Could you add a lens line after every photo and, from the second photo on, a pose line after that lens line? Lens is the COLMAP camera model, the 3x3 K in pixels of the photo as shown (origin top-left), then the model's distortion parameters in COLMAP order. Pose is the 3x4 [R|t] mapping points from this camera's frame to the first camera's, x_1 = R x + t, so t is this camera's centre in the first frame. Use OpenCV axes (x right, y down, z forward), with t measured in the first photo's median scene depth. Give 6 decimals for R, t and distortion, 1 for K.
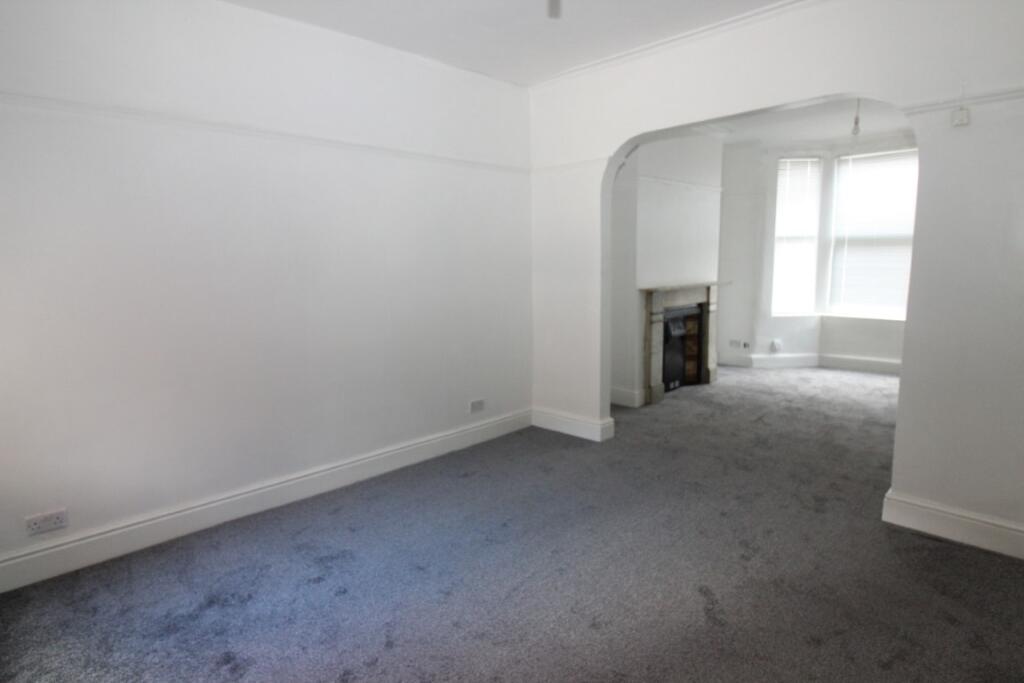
lens RADIAL K [[562.5, 0, 512.0], [0, 562.5, 341.5], [0, 0, 1]] dist [-0.001281, -0.000129]
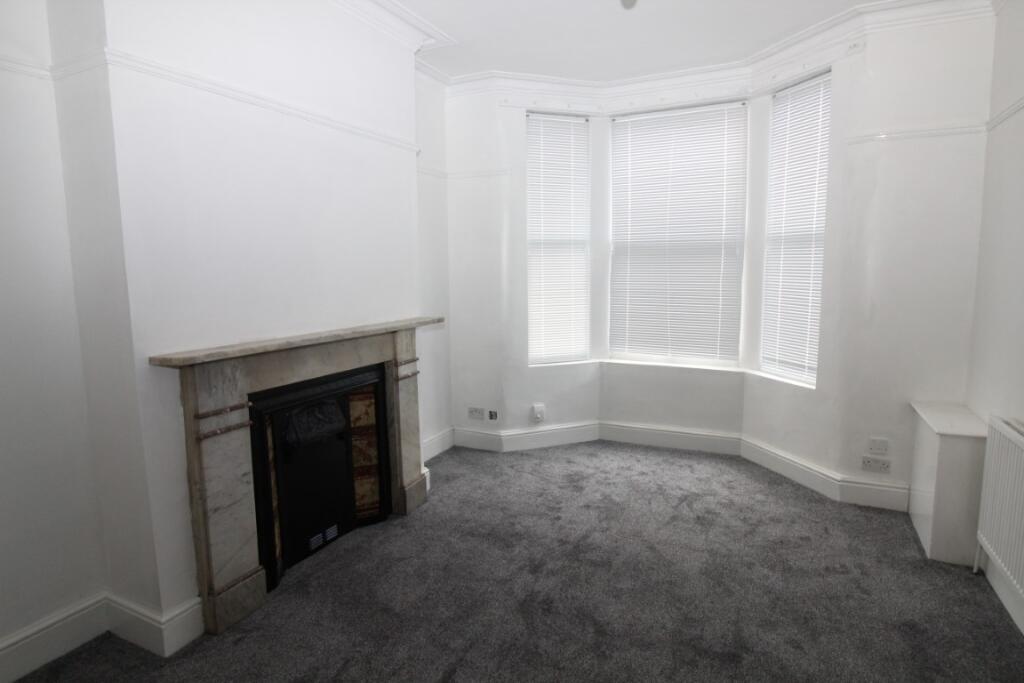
lens RADIAL K [[562.5, 0, 512.0], [0, 562.5, 341.5], [0, 0, 1]] dist [-0.001281, -0.000129]
pose [[0.950714, -0.037111, 0.307842, 0.292803], [0.044226, 0.998891, -0.016168, -0.074477], [-0.306900, 0.028986, 0.951300, 0.474307]]
